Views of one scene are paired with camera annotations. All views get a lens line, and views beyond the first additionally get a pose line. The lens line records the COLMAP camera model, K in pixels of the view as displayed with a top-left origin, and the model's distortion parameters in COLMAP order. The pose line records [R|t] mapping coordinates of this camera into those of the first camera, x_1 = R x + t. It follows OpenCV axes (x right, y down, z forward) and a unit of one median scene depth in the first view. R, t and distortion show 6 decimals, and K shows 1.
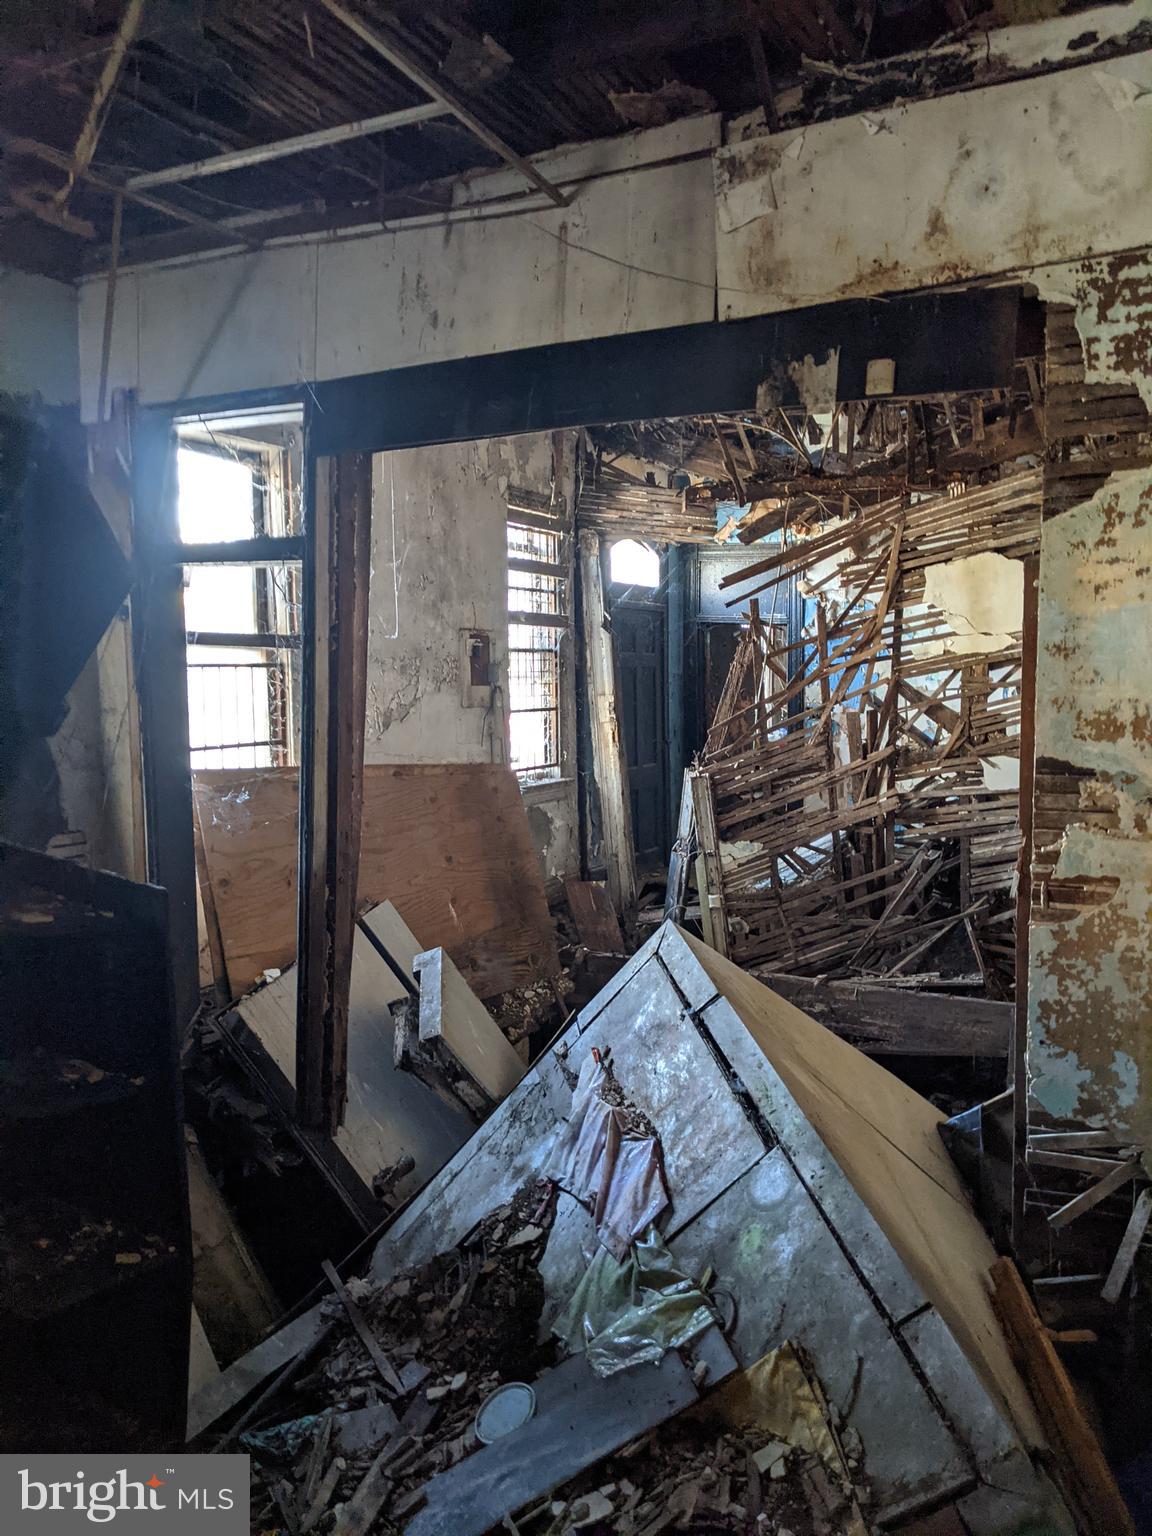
lens RADIAL K [[1240.3, 0, 548.4], [0, 1240.3, 771.4], [0, 0, 1]] dist [0.078395, -0.119311]
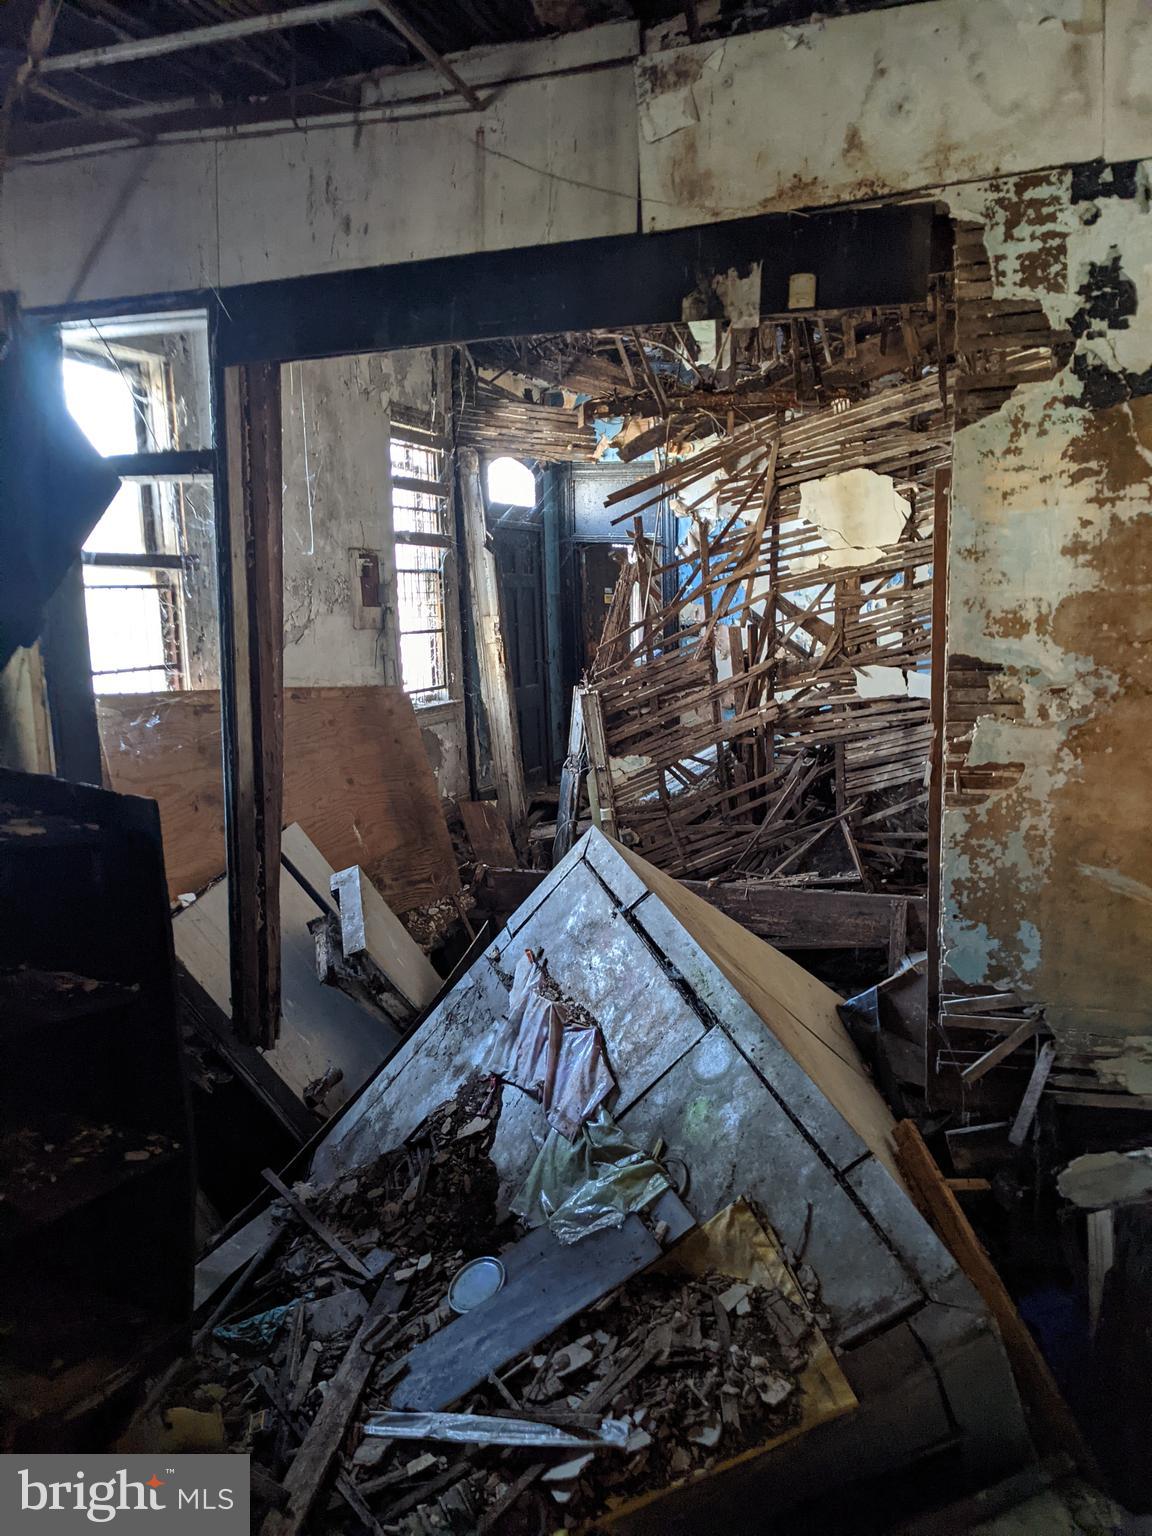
lens RADIAL K [[1241.4, 0, 544.4], [0, 1241.4, 778.6], [0, 0, 1]] dist [0.072386, -0.125424]
pose [[0.992822, -0.034584, 0.114491, -0.066455], [0.027187, 0.997479, 0.065555, 0.012206], [-0.116470, -0.061972, 0.991259, -0.025057]]
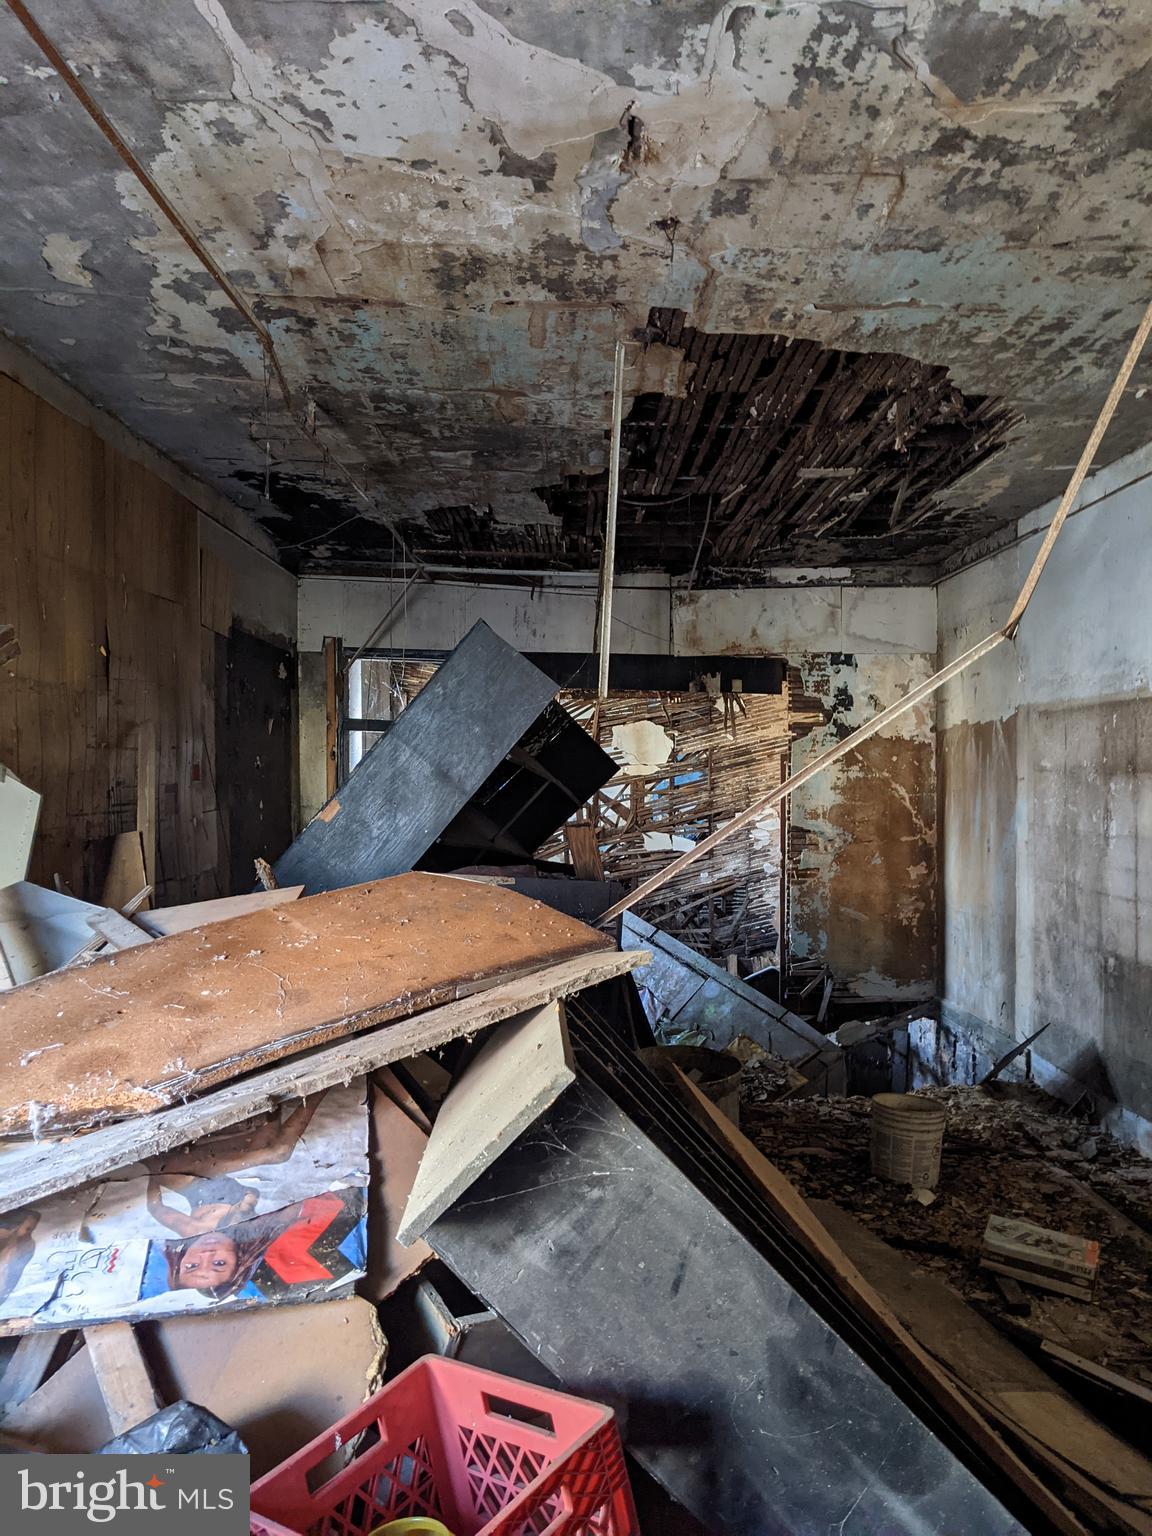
lens RADIAL K [[1198.9, 0, 575.9], [0, 1198.9, 766.0], [0, 0, 1]] dist [0.092874, -0.128641]
pose [[0.885268, 0.018359, 0.464719, -1.029006], [0.018376, 0.997060, -0.074395, 0.037108], [-0.464718, 0.074399, 0.882327, -0.921244]]
